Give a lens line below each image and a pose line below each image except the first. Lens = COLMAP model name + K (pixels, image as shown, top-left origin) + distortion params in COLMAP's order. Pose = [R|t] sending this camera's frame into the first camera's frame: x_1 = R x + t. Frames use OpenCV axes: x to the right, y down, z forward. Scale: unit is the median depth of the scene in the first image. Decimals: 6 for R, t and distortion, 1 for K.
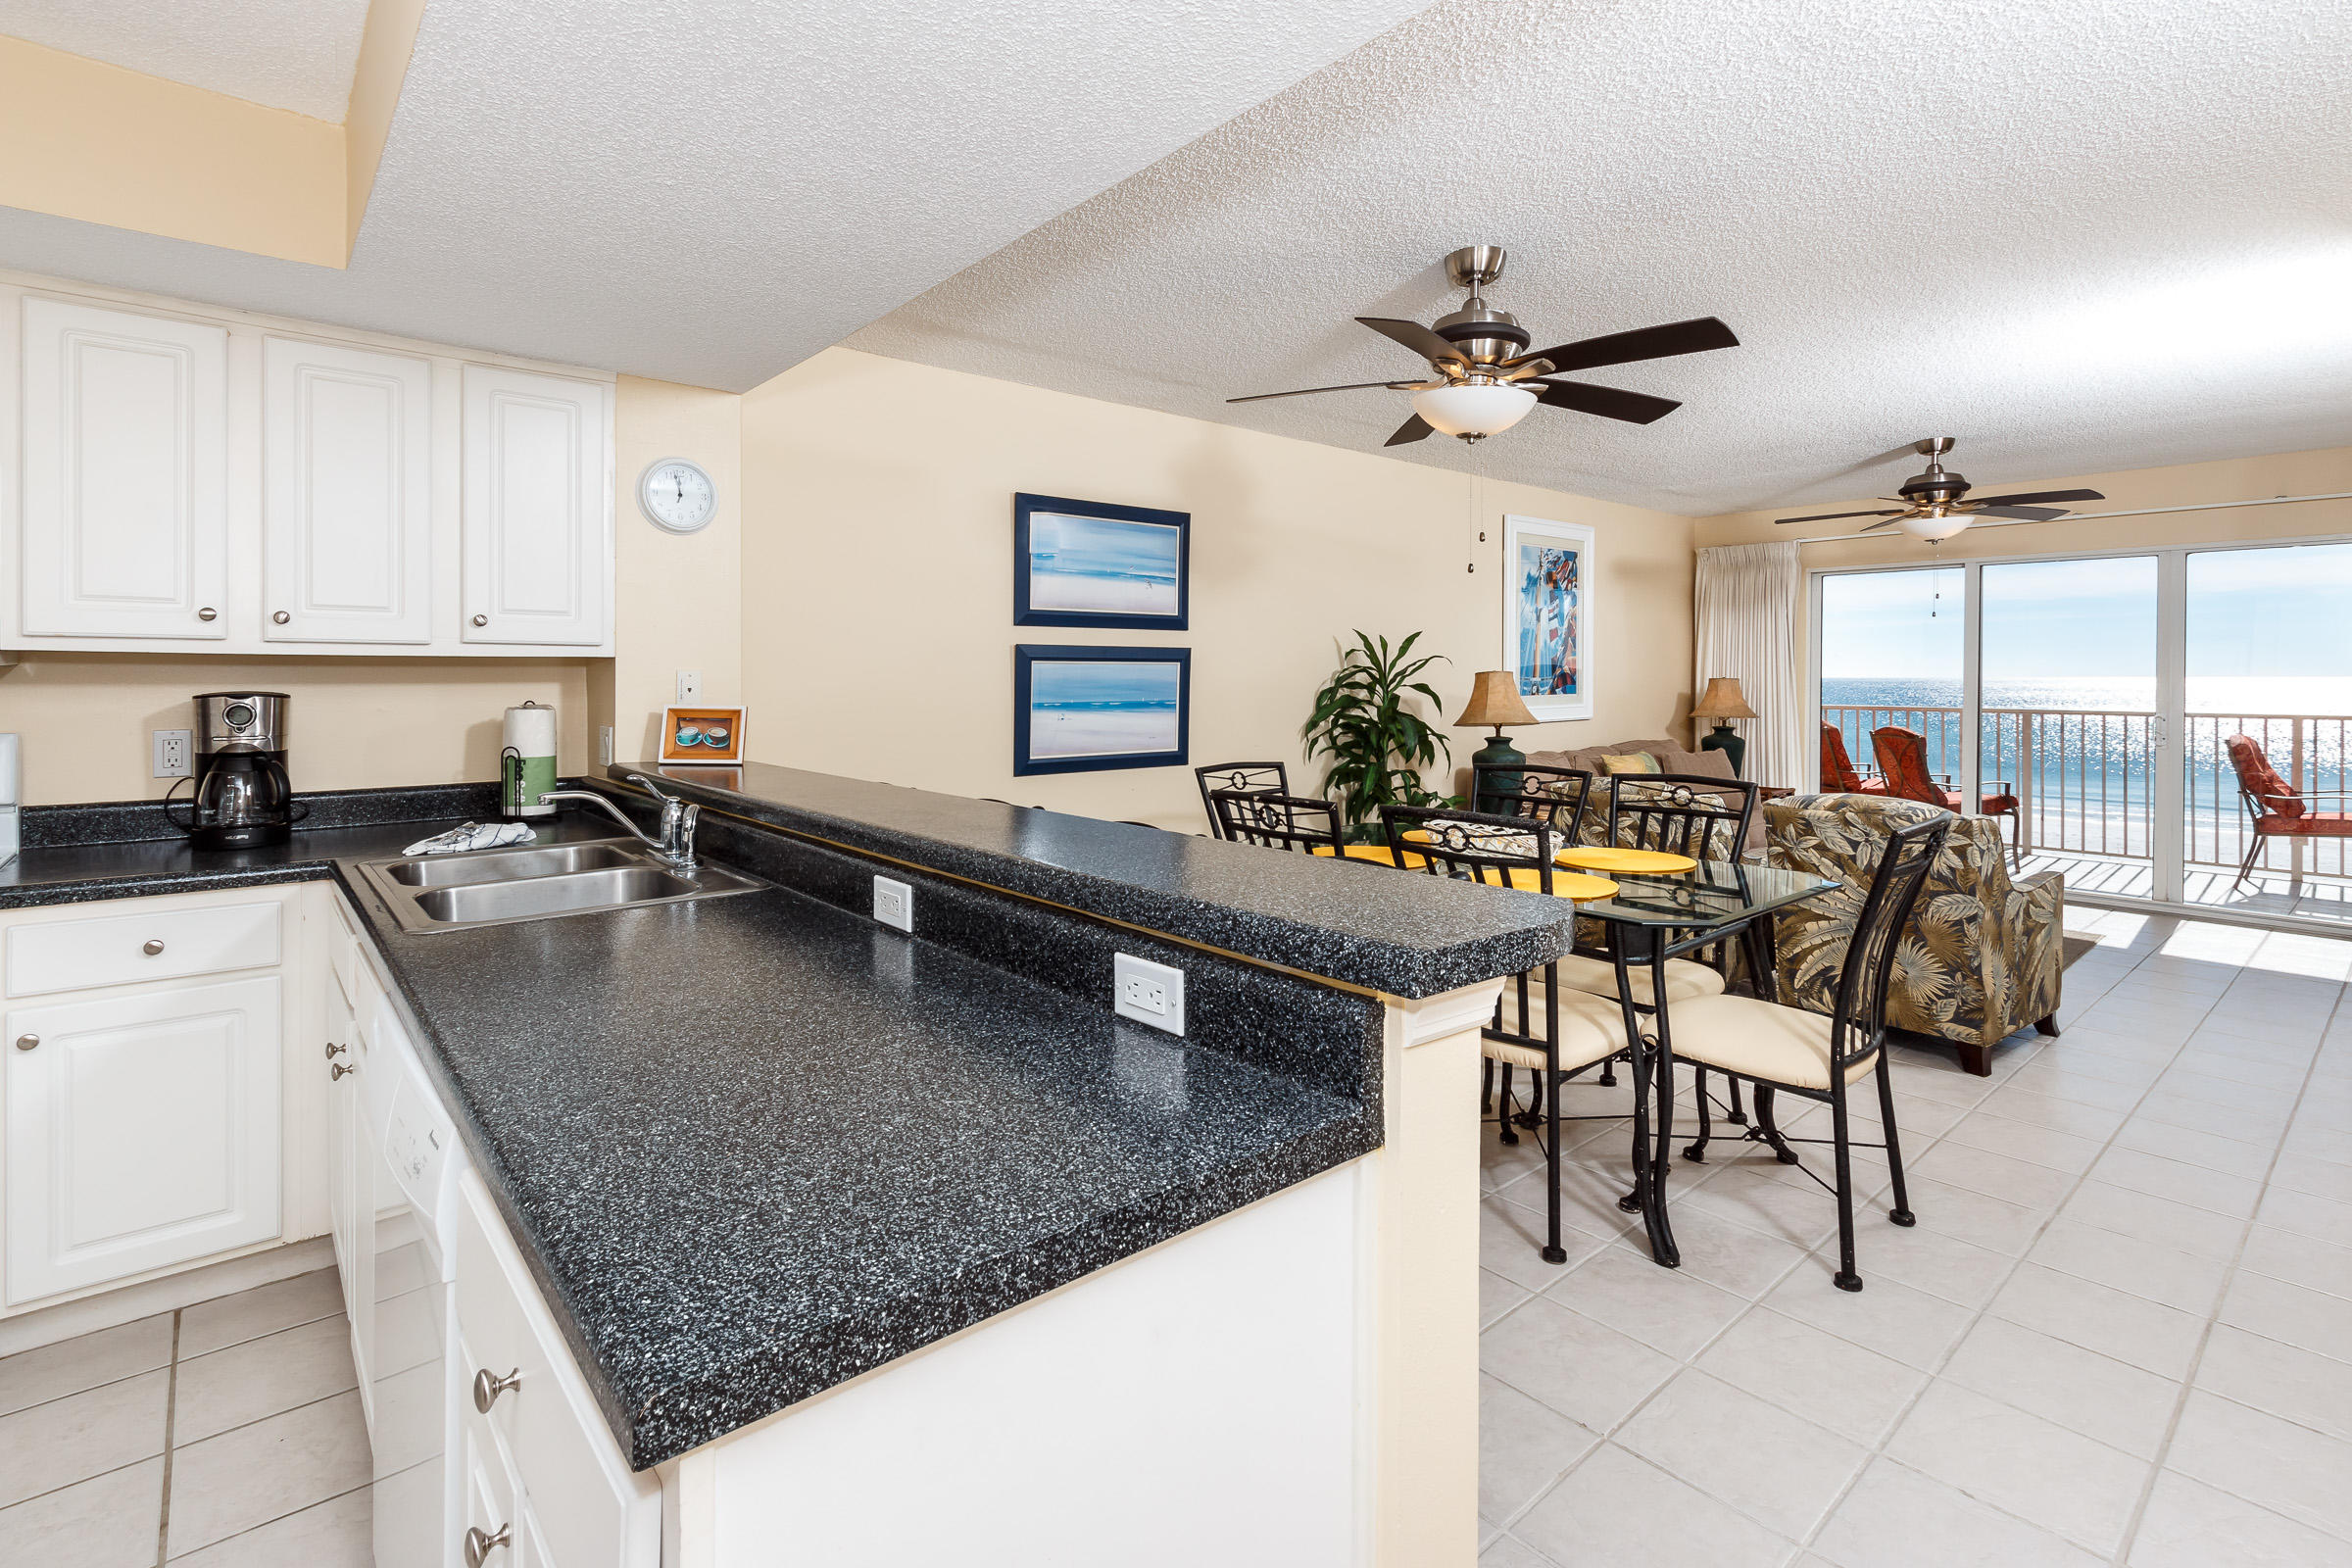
lens RADIAL K [[1083.8, 0, 1114.5], [0, 1083.8, 685.5], [0, 0, 1]] dist [0.006251, -0.002324]
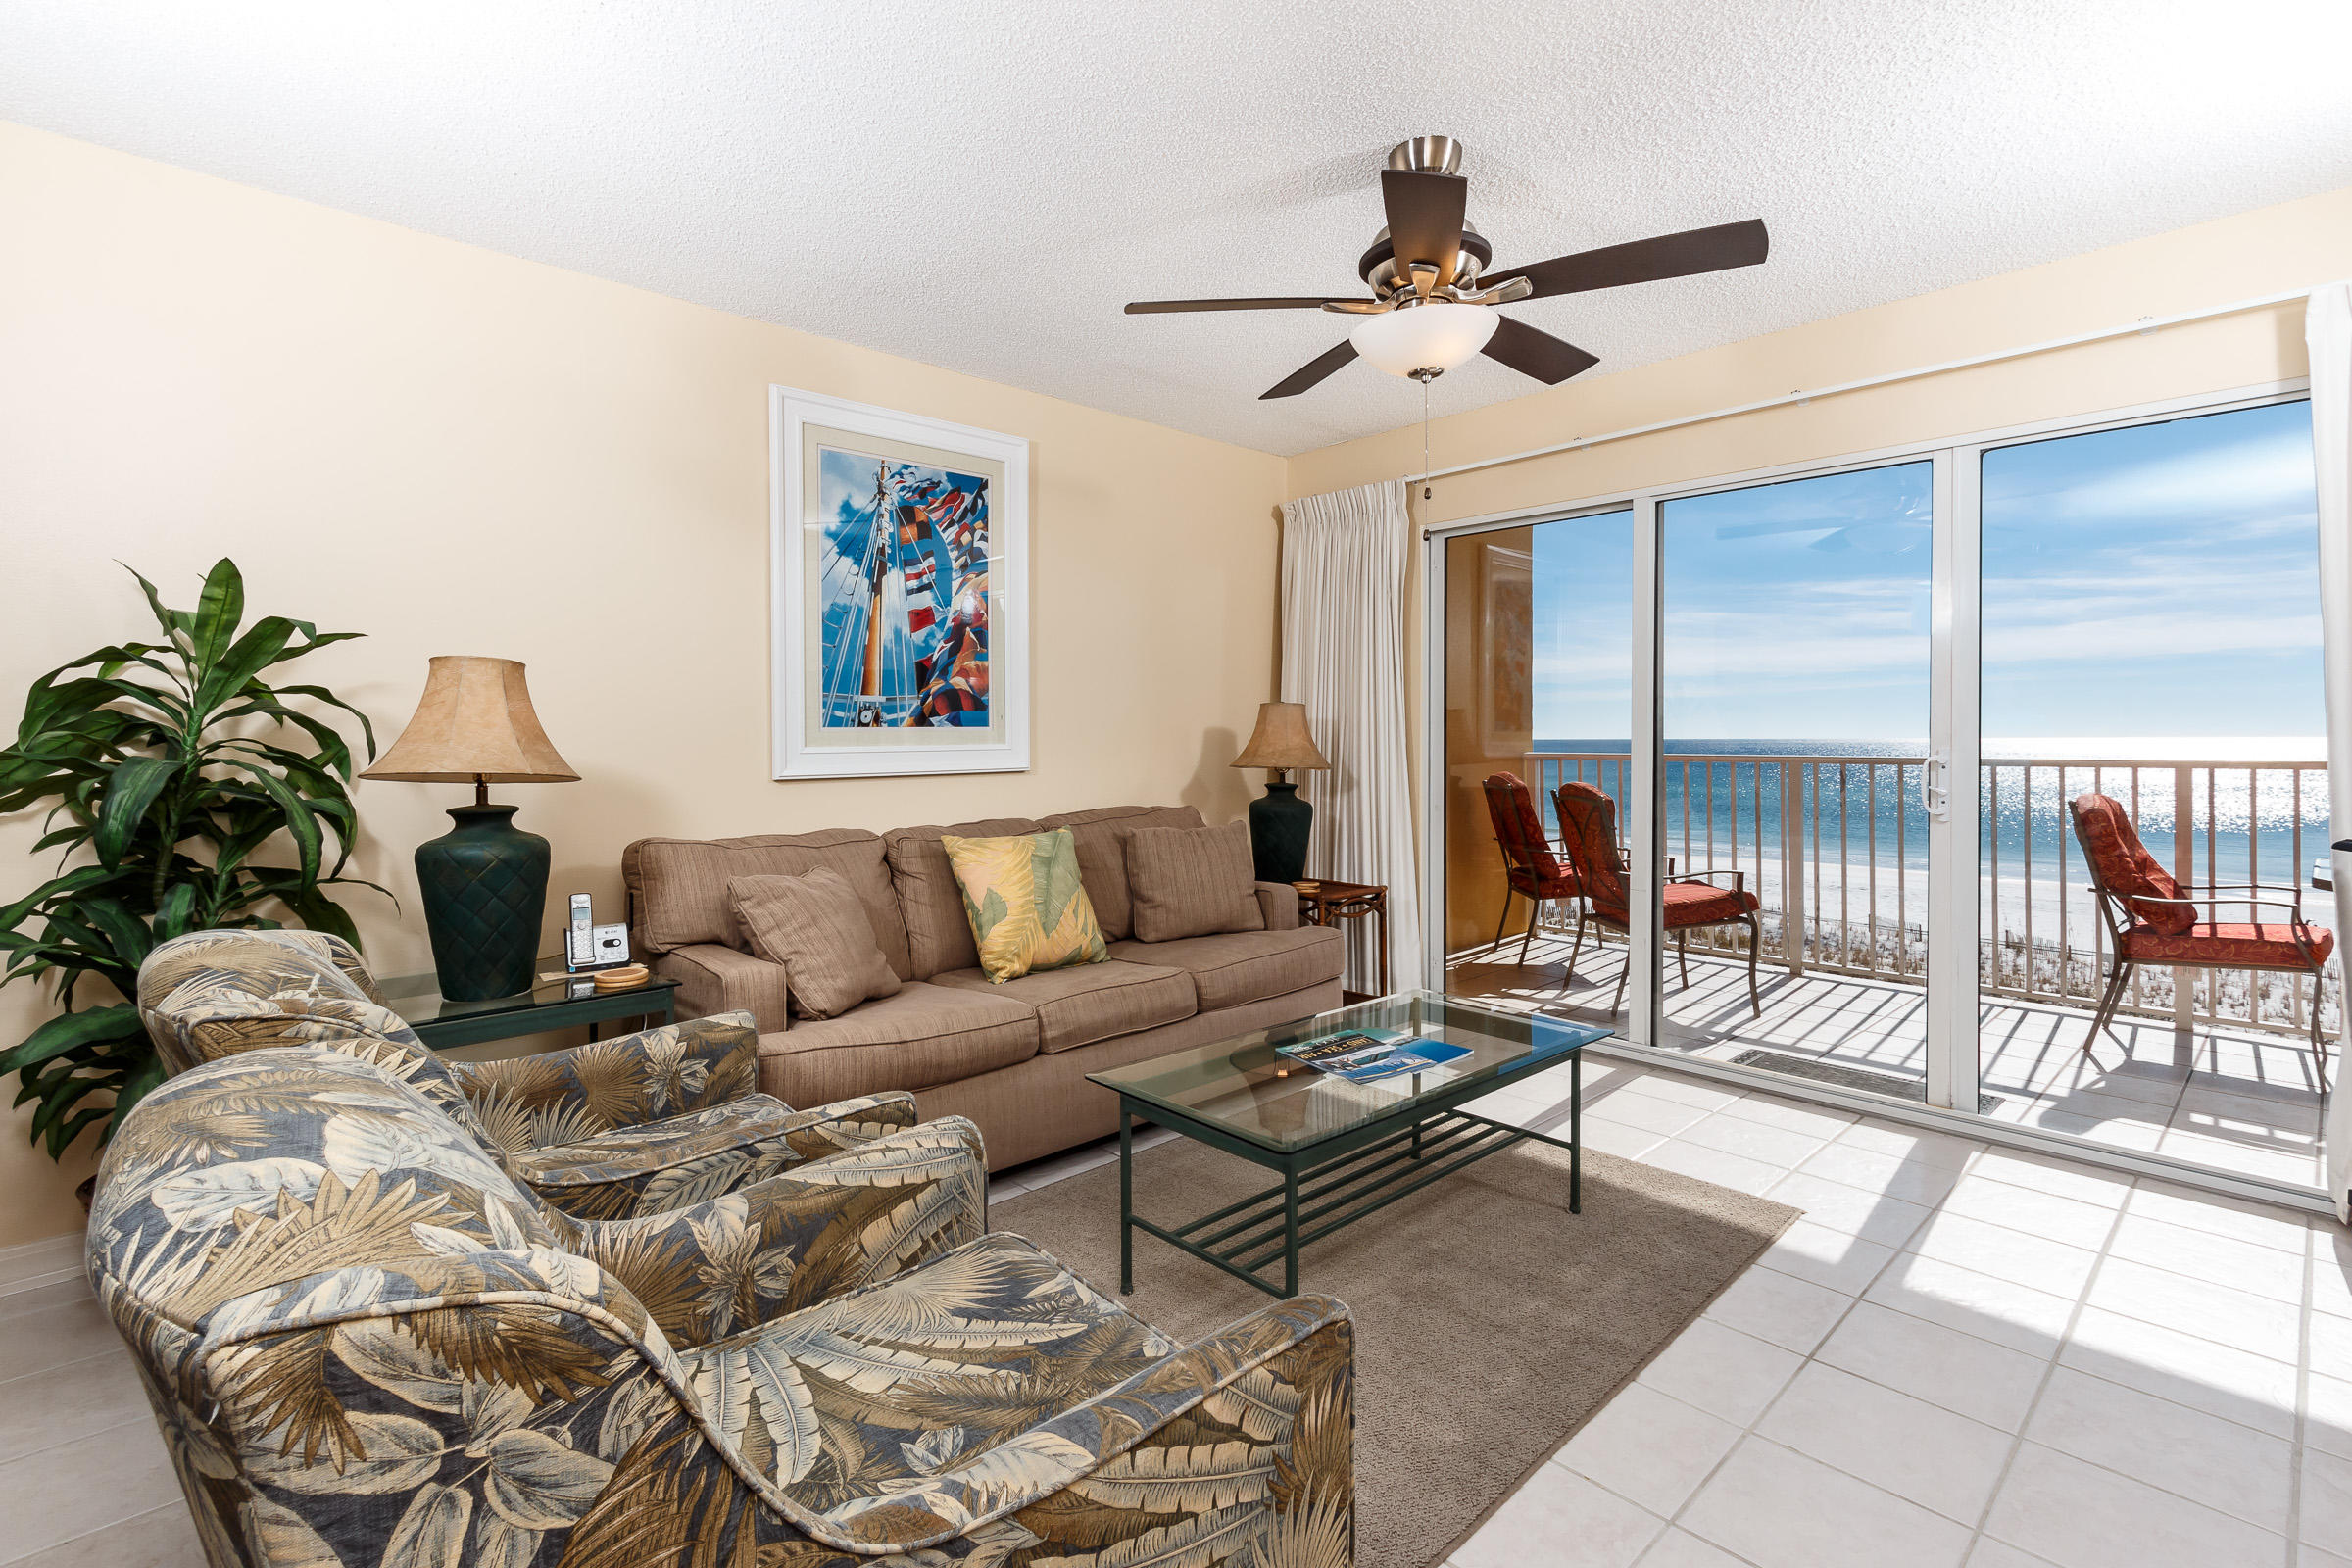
lens RADIAL K [[1083.8, 0, 1104.5], [0, 1083.8, 741.2], [0, 0, 1]] dist [0.006251, -0.002324]
pose [[0.998919, -0.001935, 0.046451, 0.468263], [0.002126, 0.999989, -0.004068, 0.018211], [-0.046443, 0.004162, 0.998912, 0.431743]]
